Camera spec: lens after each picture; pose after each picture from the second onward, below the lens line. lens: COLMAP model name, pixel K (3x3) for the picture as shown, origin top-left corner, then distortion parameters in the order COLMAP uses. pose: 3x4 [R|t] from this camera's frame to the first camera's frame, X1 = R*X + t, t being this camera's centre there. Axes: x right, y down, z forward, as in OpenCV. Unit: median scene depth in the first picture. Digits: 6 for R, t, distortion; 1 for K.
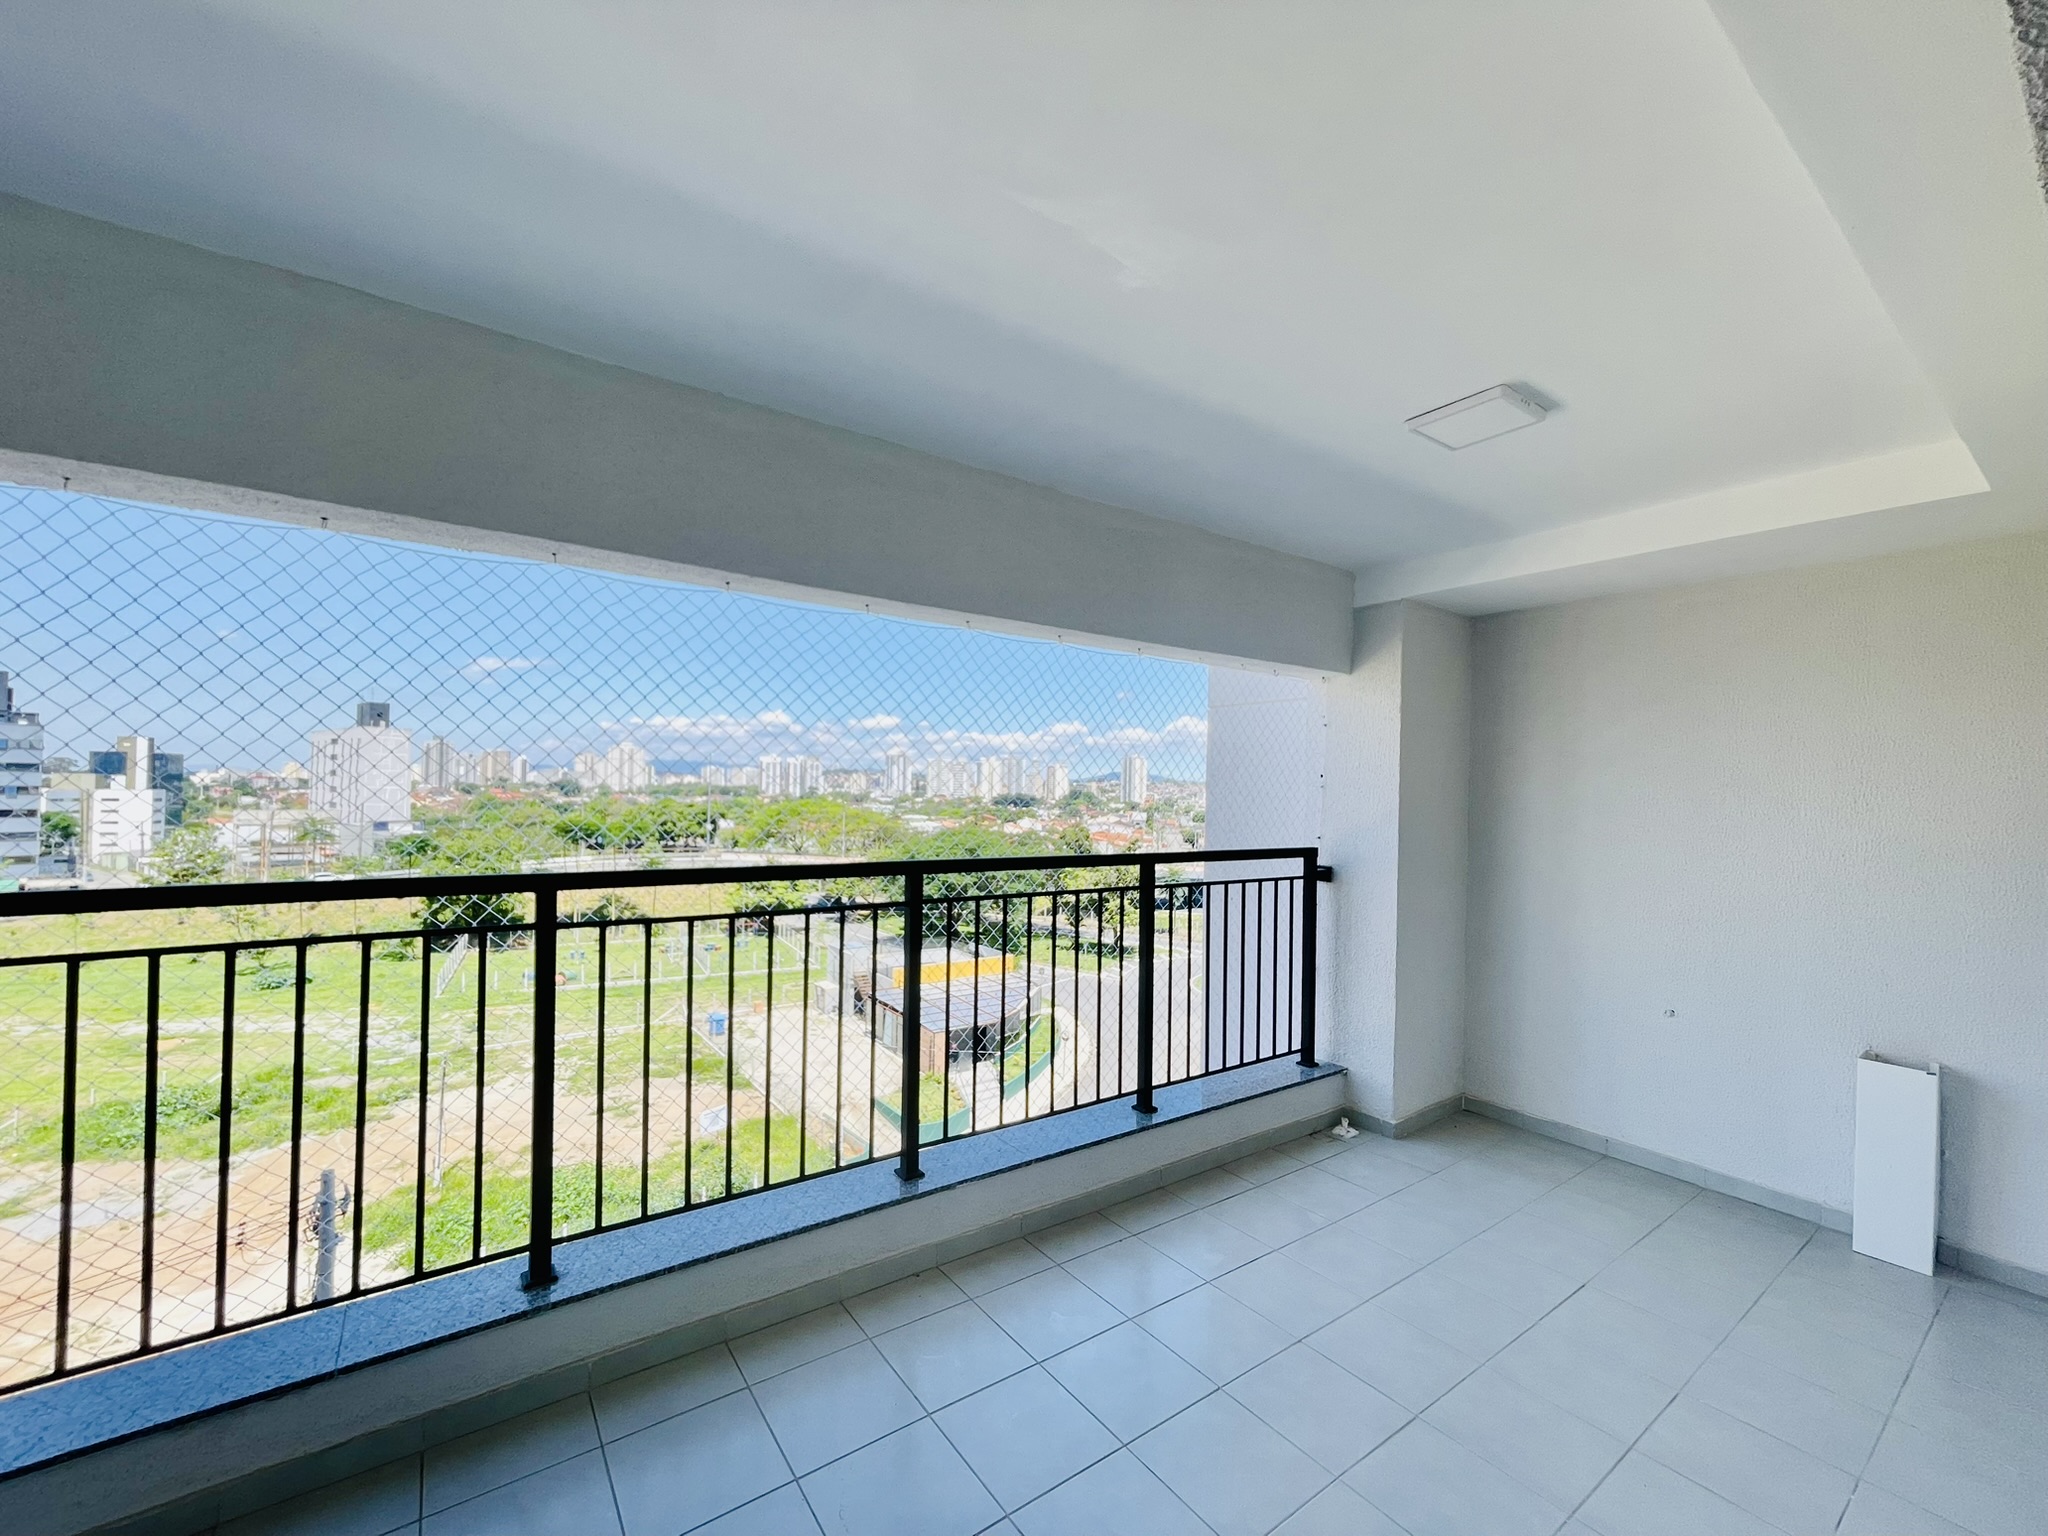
lens RADIAL K [[827.1, 0, 1006.3], [0, 827.1, 785.6], [0, 0, 1]] dist [-0.003472, 0.004328]
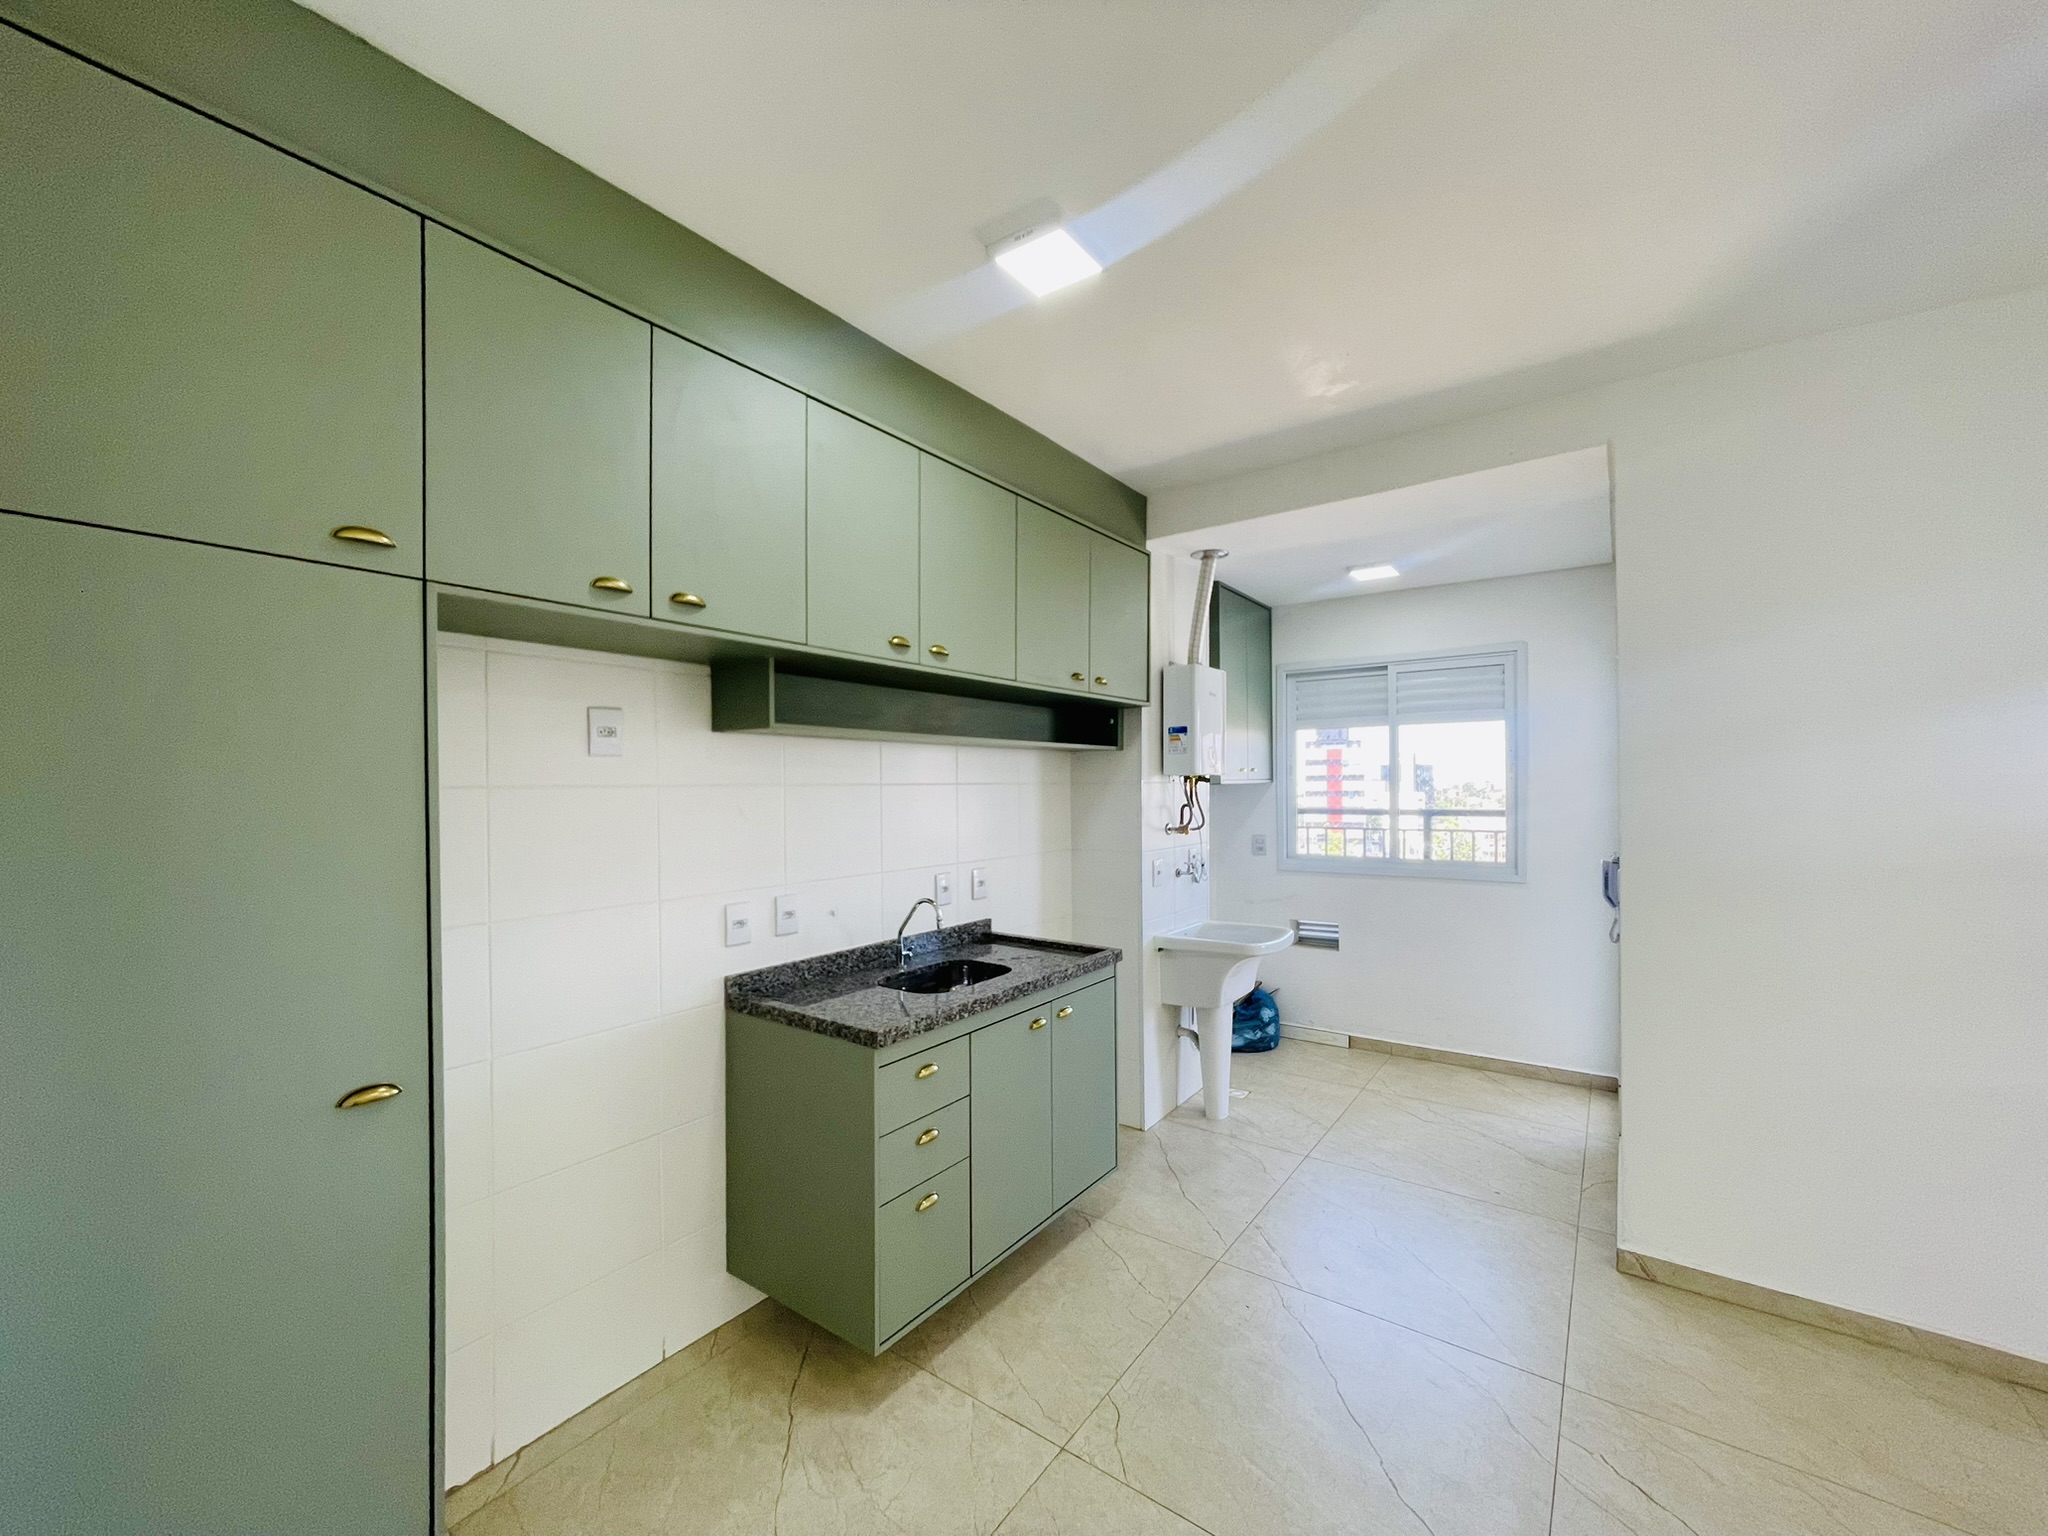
lens RADIAL K [[827.1, 0, 1006.1], [0, 827.1, 789.8], [0, 0, 1]] dist [-0.003472, 0.004328]
pose [[0.315076, -0.017380, -0.948907, -0.009096], [0.022649, 0.999685, -0.010790, -0.002194], [0.948796, -0.018092, 0.315370, -1.055773]]
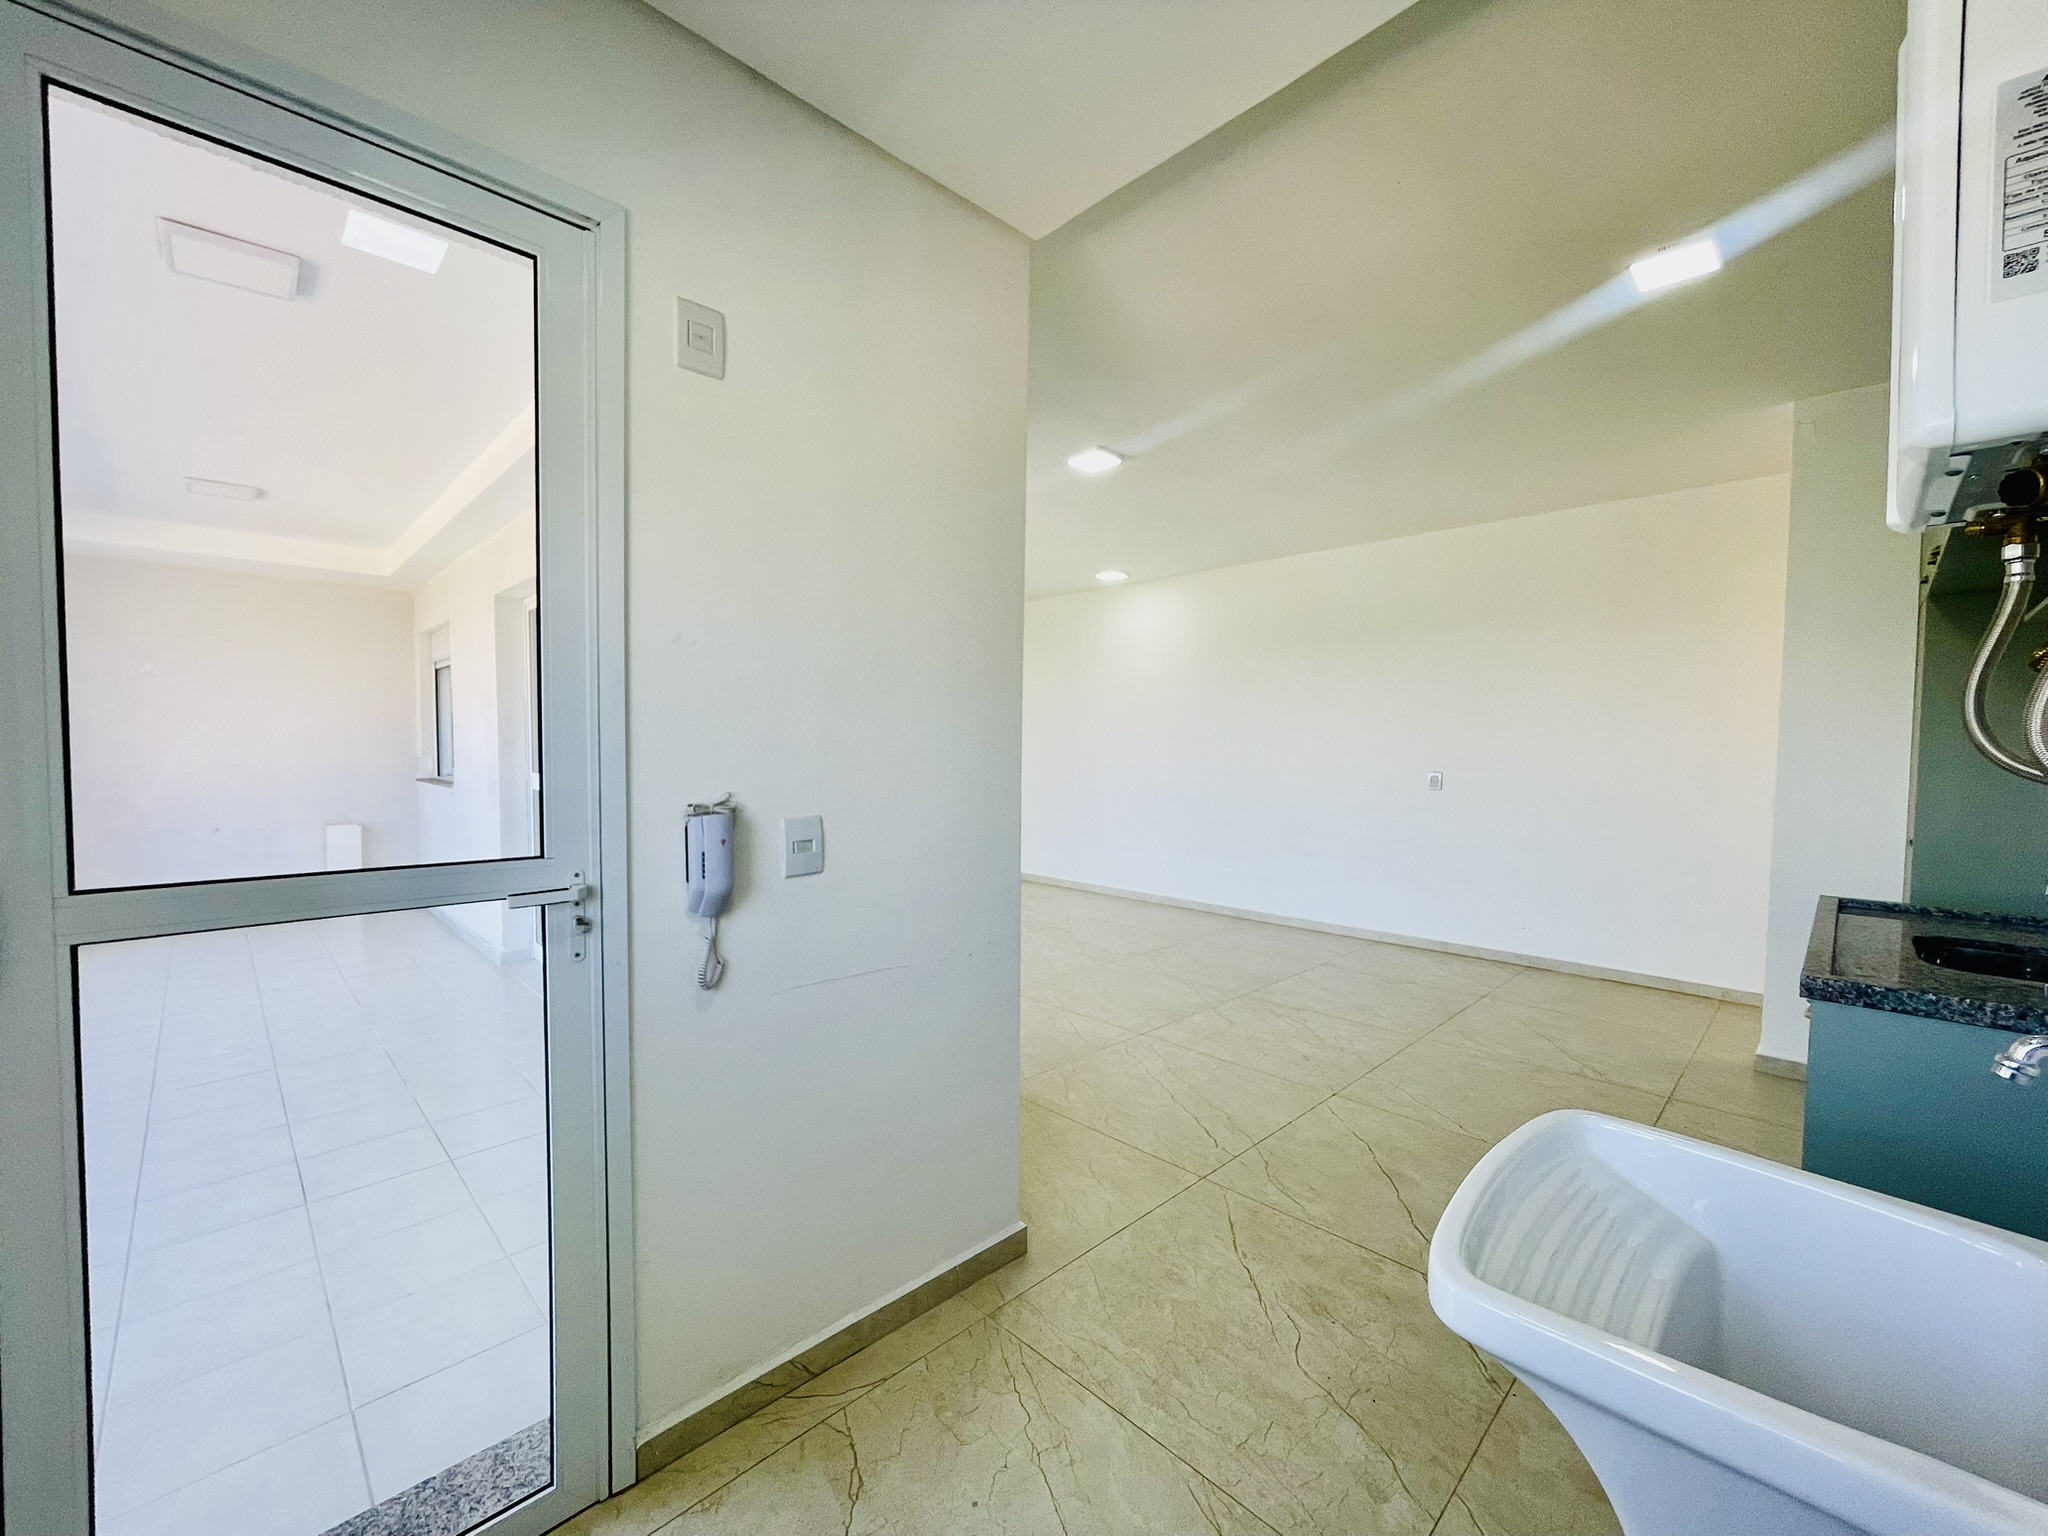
lens RADIAL K [[827.1, 0, 1008.7], [0, 827.1, 777.6], [0, 0, 1]] dist [-0.003472, 0.004328]
pose [[-0.159112, -0.064539, 0.985149, -1.011776], [-0.021276, 0.997853, 0.061935, 0.028666], [-0.987031, -0.011106, -0.160143, -0.290593]]
